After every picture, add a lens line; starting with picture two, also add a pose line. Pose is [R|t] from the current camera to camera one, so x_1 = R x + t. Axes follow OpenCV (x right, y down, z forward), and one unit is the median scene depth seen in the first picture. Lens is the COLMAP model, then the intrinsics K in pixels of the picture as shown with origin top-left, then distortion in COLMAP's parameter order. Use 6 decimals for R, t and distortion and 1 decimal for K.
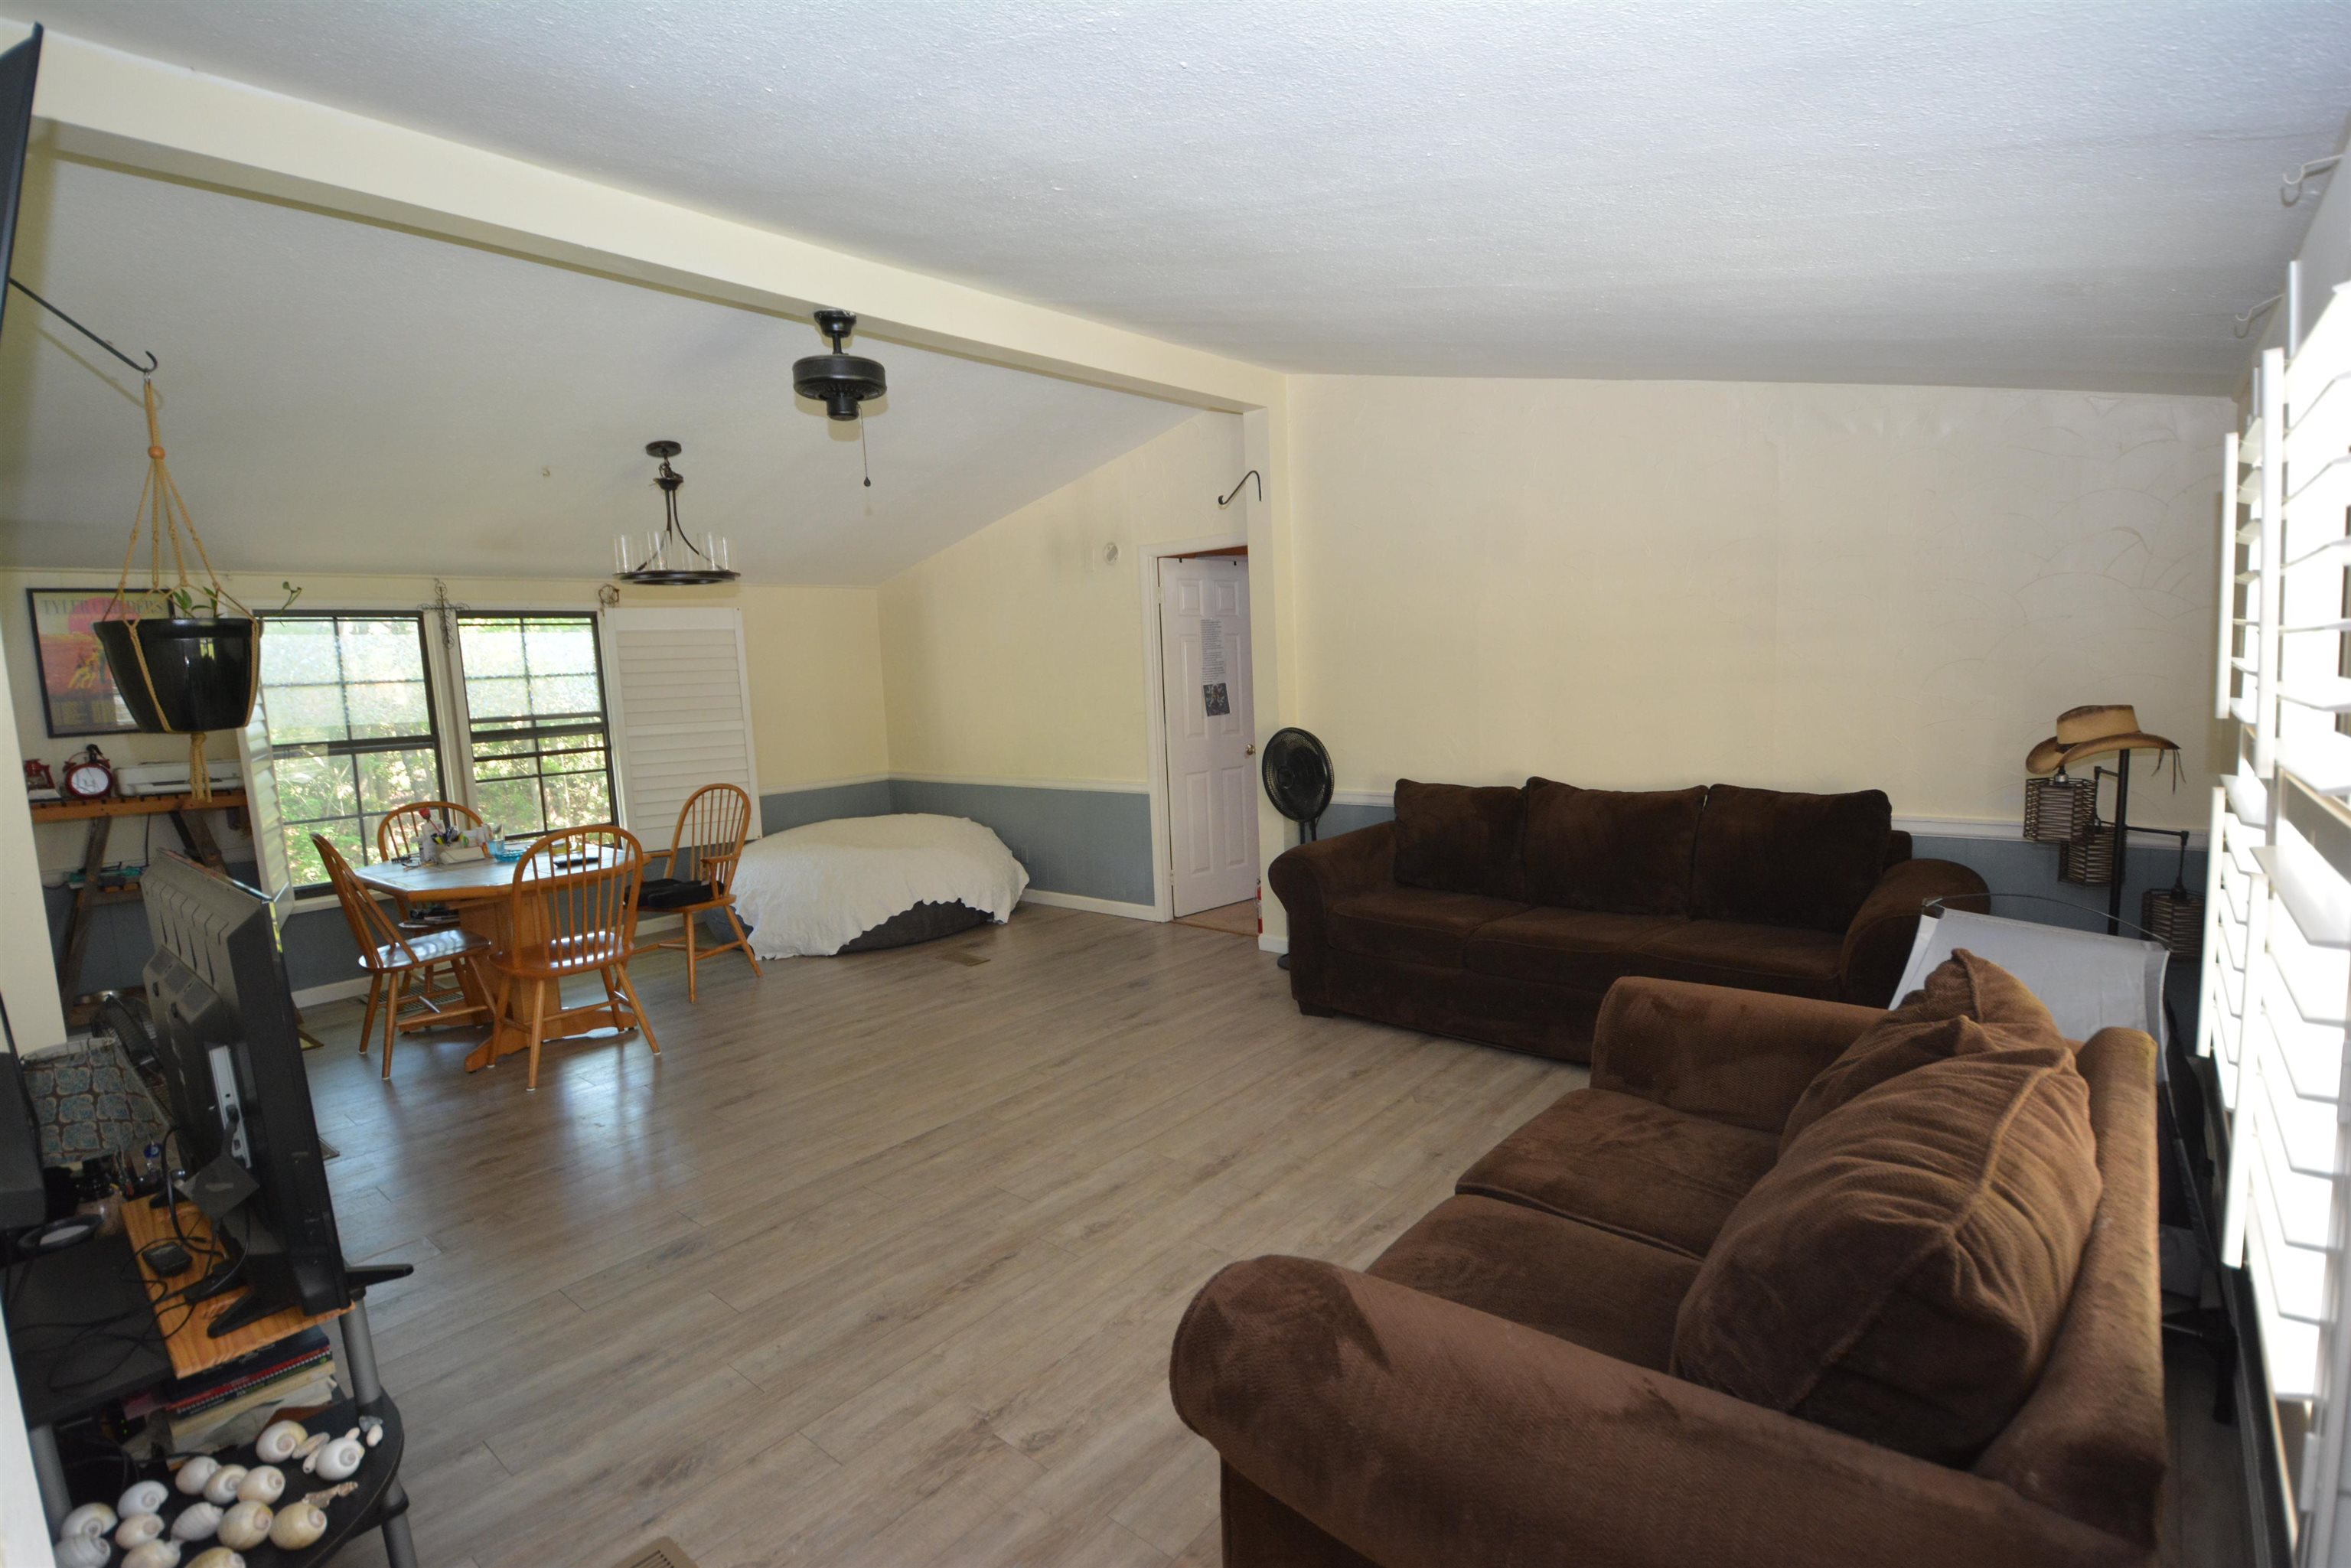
lens RADIAL K [[1109.2, 0, 1175.5], [0, 1109.2, 784.0], [0, 0, 1]] dist [0.000384, 0.000032]
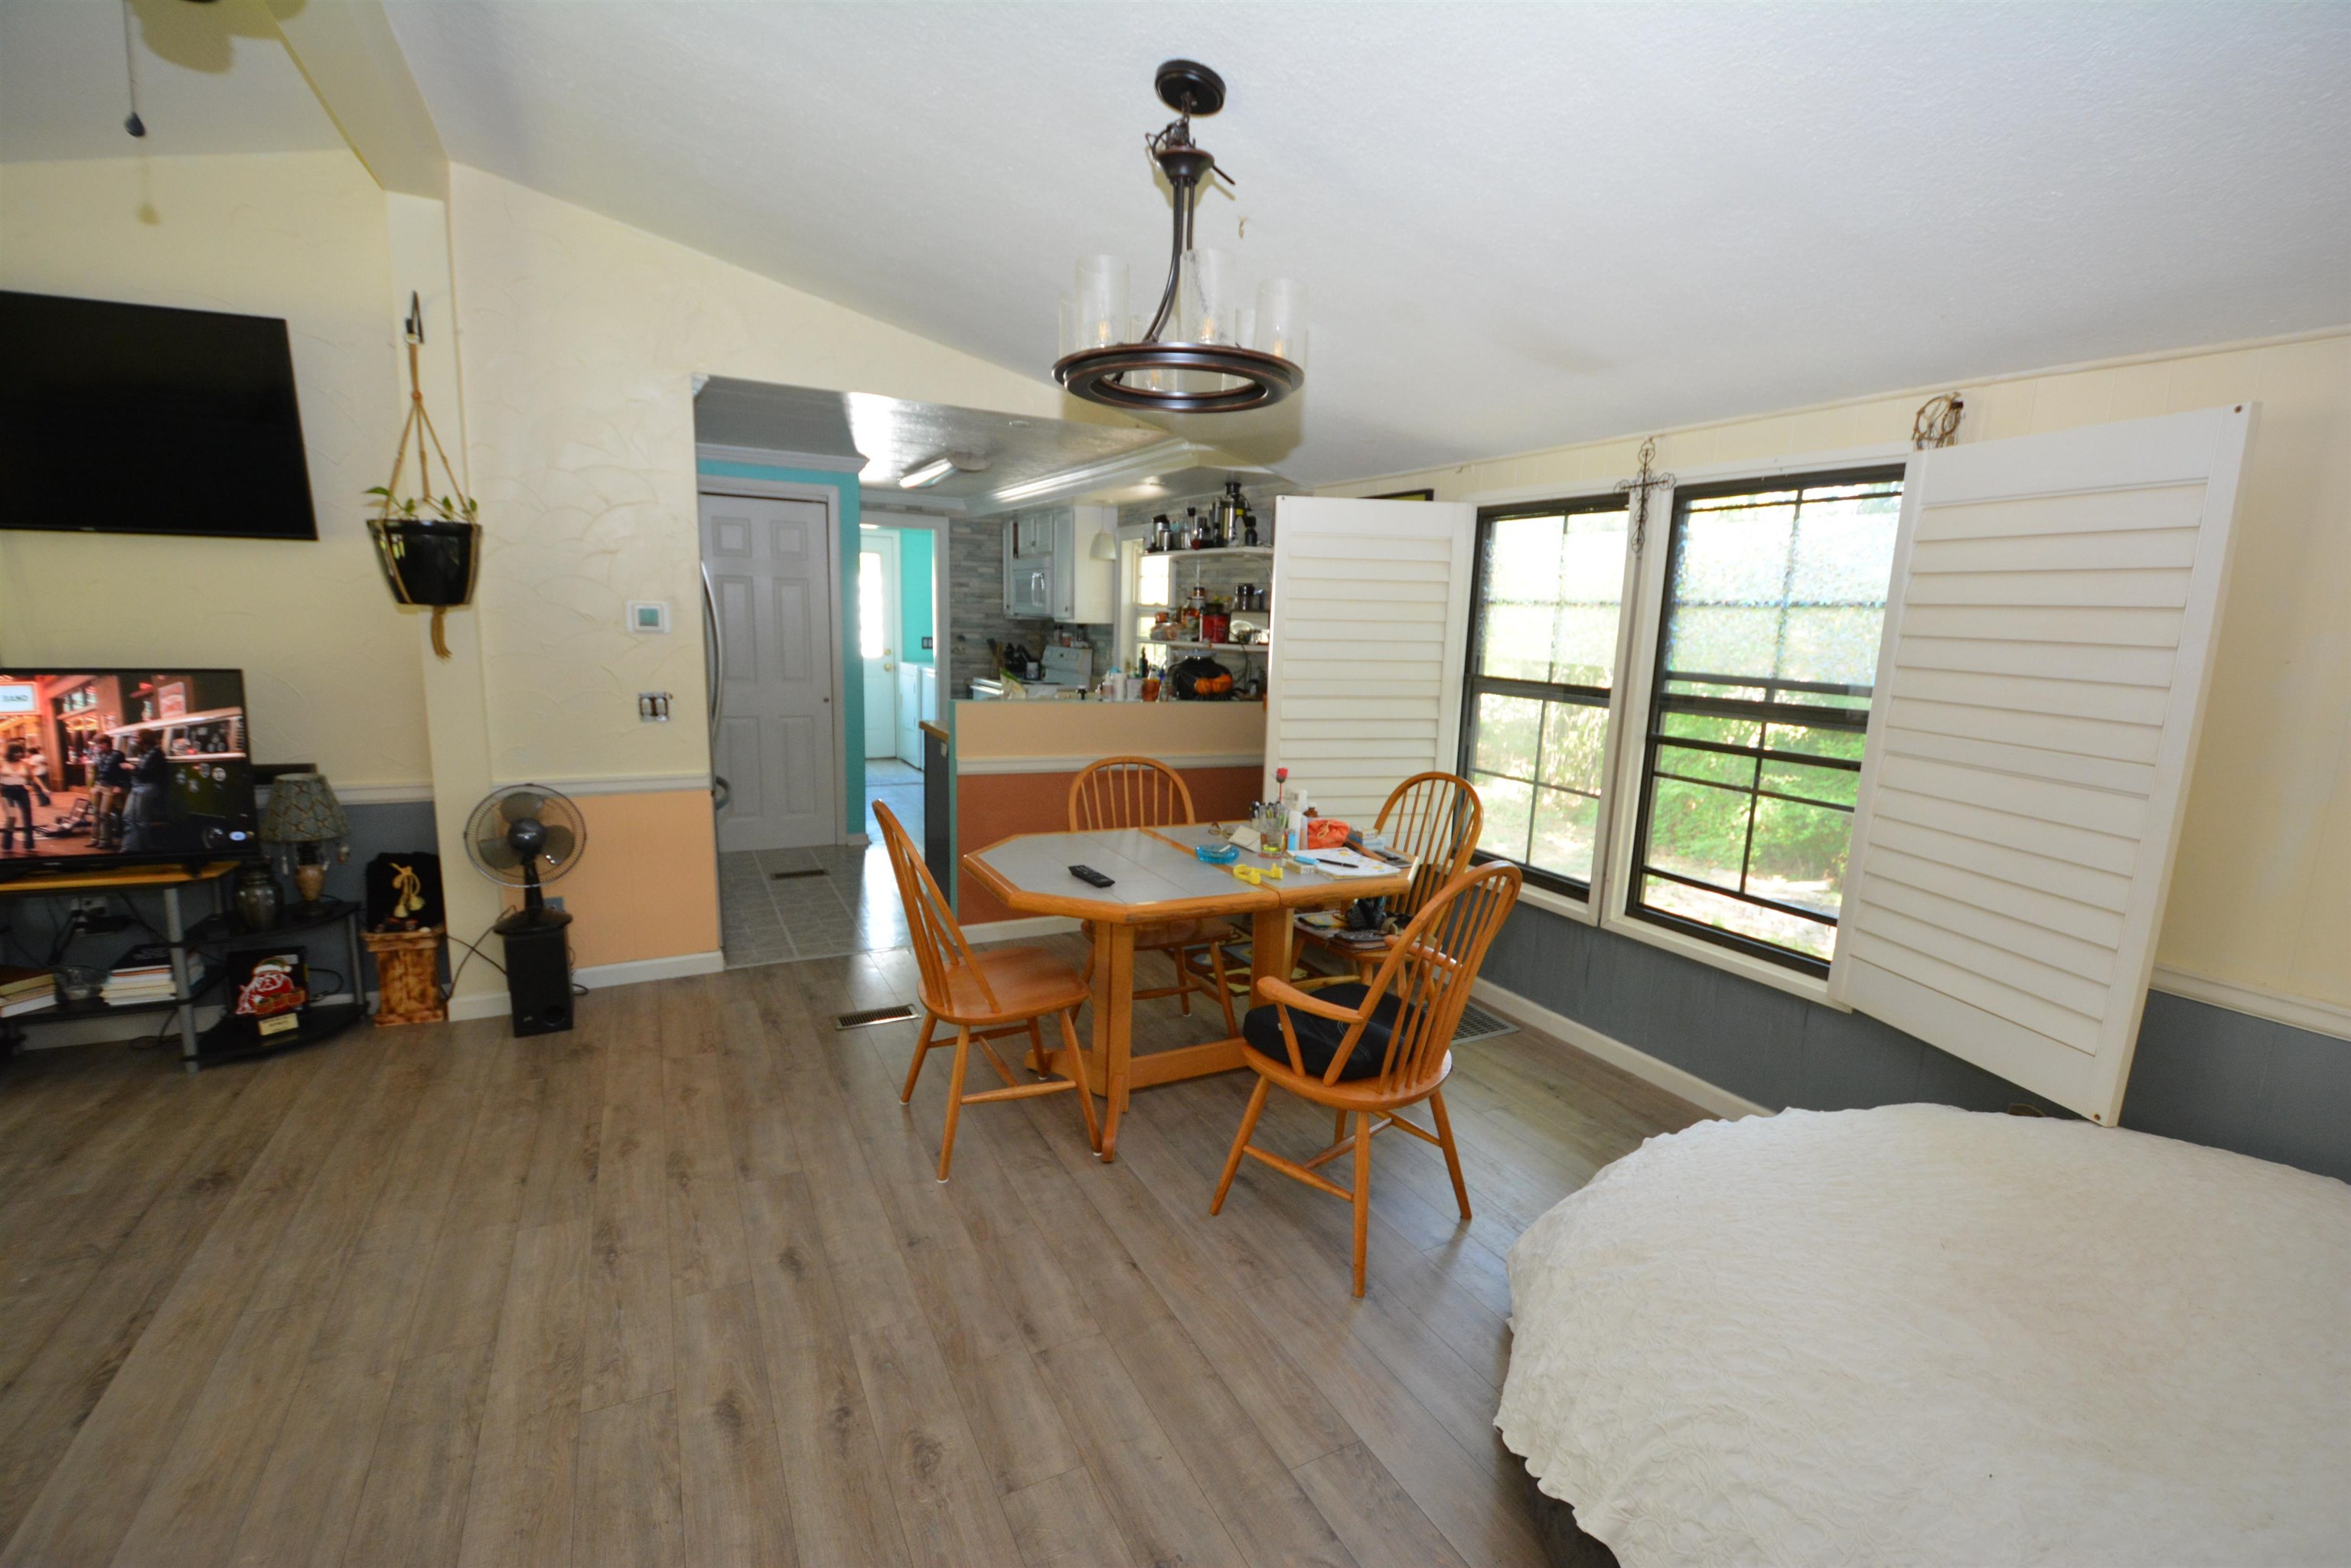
lens RADIAL K [[1069.8, 0, 1175.5], [0, 1069.8, 784.0], [0, 0, 1]] dist [-0.011490, -0.000227]
pose [[-0.393995, 0.178475, -0.901618, -0.007993], [-0.116241, 0.963413, 0.241503, -0.110628], [0.911732, 0.199956, -0.358834, 1.004013]]
